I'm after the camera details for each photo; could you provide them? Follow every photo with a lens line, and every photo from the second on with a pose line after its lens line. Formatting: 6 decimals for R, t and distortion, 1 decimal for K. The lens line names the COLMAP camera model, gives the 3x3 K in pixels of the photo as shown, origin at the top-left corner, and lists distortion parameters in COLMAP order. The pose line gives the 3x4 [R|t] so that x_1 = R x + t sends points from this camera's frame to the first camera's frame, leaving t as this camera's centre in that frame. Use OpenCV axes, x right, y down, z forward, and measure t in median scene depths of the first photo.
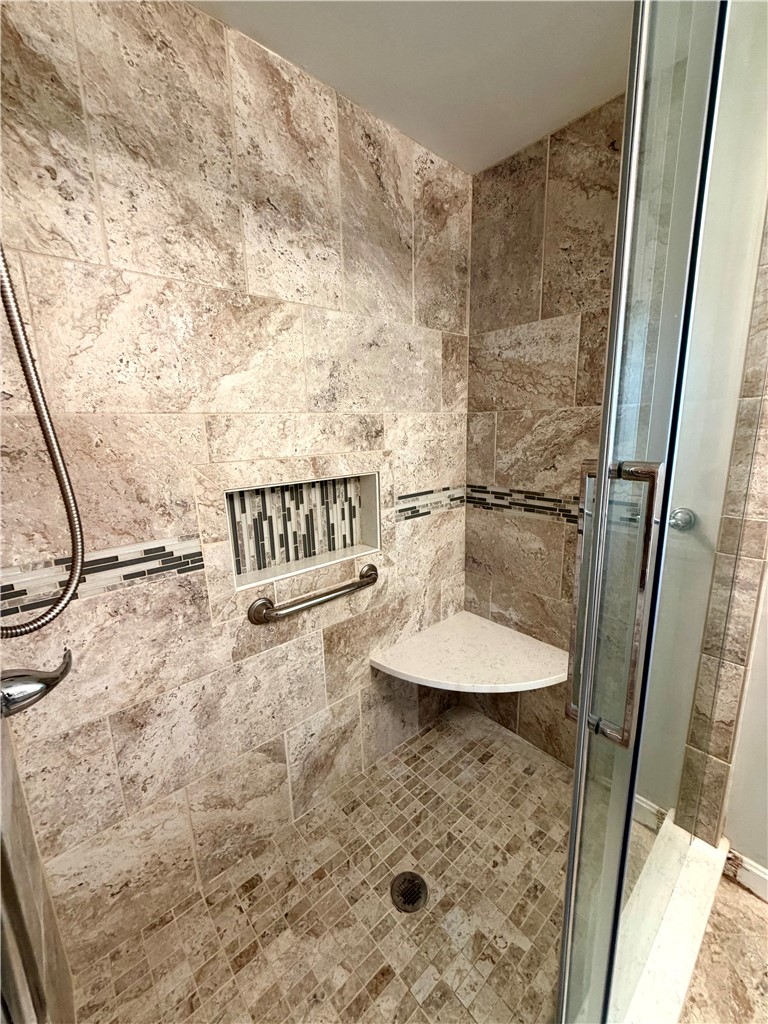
lens RADIAL K [[409.3, 0, 382.0], [0, 409.3, 510.0], [0, 0, 1]] dist [0.001007, -0.000065]
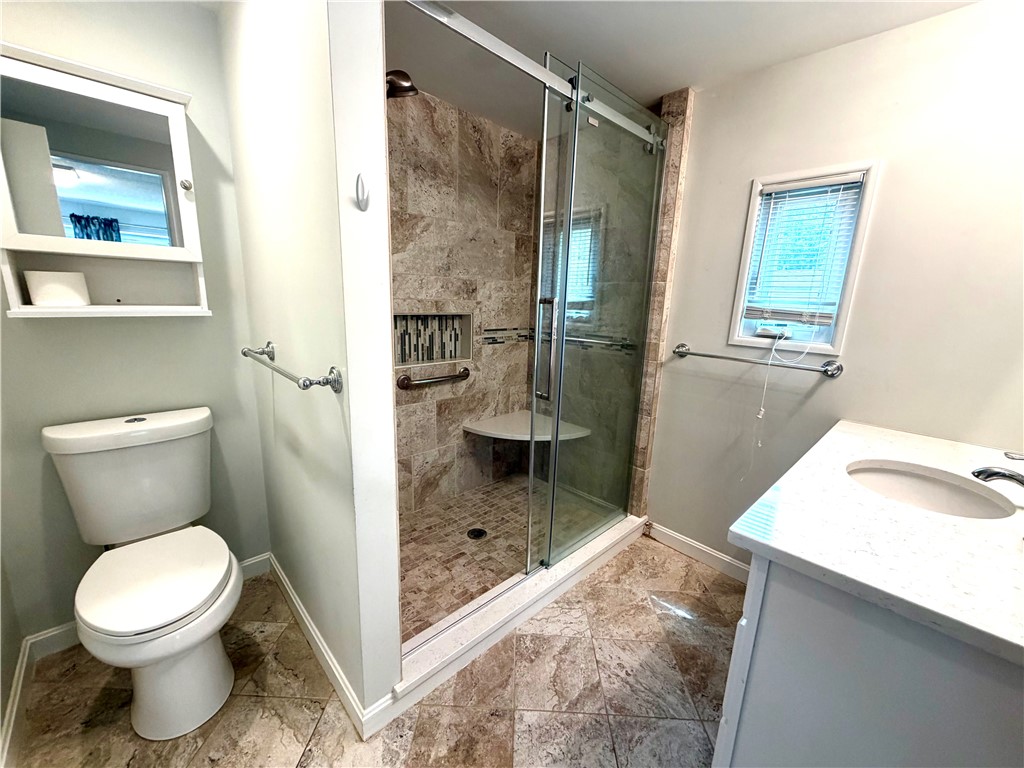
lens RADIAL K [[409.3, 0, 513.6], [0, 409.3, 384.8], [0, 0, 1]] dist [0.001007, -0.000065]
pose [[0.996756, 0.047532, 0.064941, 0.069787], [-0.048154, 0.998807, 0.008057, 0.200729], [-0.064481, -0.011158, 0.997857, -0.789214]]
